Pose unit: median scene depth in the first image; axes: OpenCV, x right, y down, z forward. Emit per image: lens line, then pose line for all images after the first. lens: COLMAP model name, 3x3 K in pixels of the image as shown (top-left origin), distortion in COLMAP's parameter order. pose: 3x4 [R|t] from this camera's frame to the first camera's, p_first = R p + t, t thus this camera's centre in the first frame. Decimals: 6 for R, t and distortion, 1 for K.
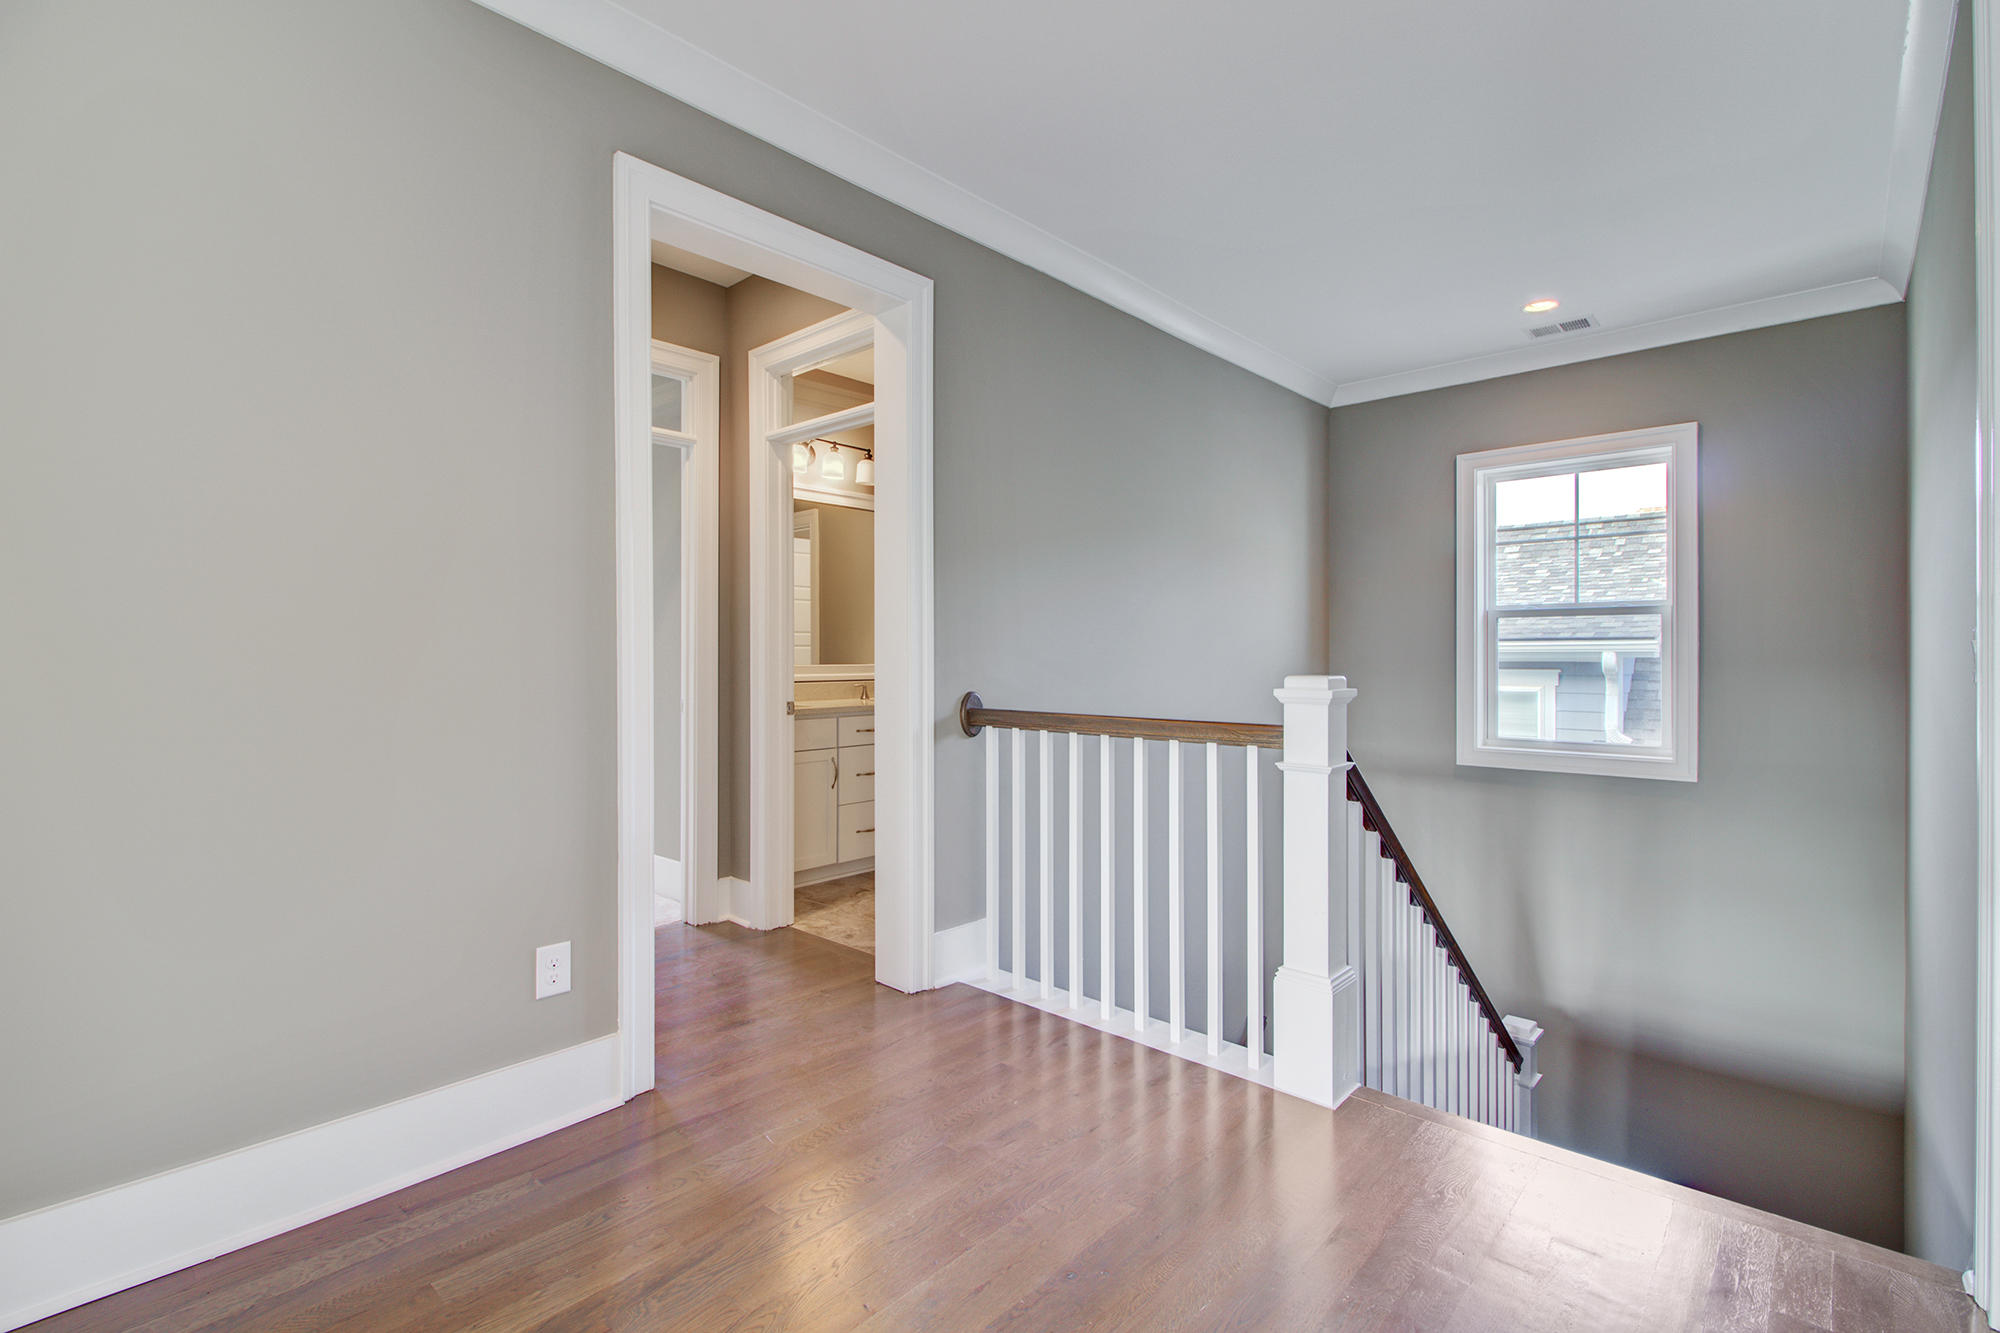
lens RADIAL K [[917.7, 0, 1008.9], [0, 917.7, 659.5], [0, 0, 1]] dist [0.001042, -0.000021]
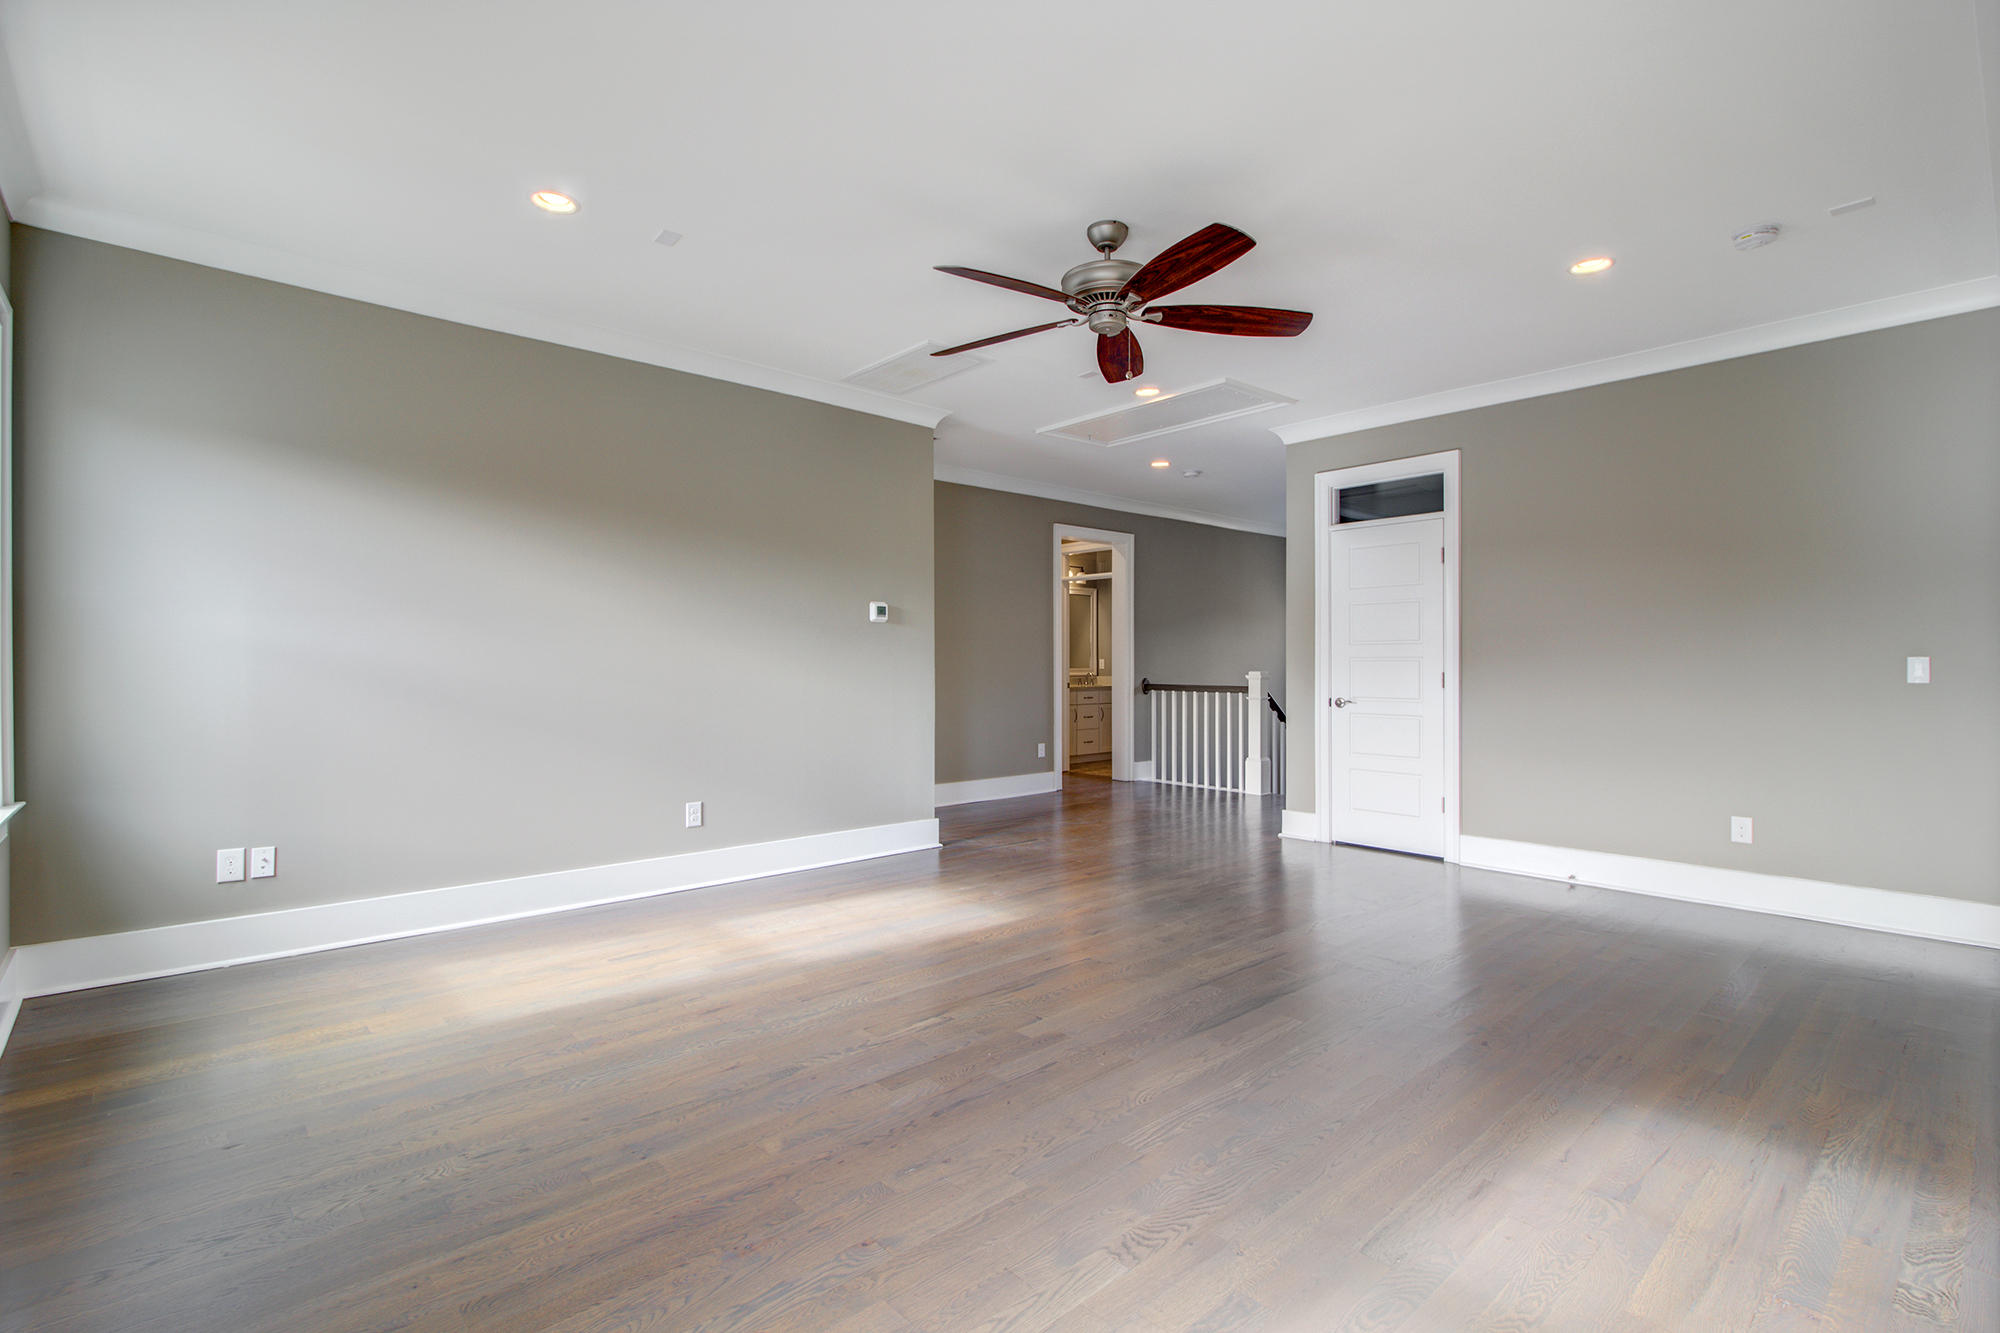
lens RADIAL K [[917.7, 0, 1008.9], [0, 917.7, 659.5], [0, 0, 1]] dist [0.001042, -0.000021]
pose [[0.993201, -0.004260, -0.116334, -0.136692], [0.003627, 0.999977, -0.005654, -0.005865], [0.116356, 0.005194, 0.993194, -1.890367]]
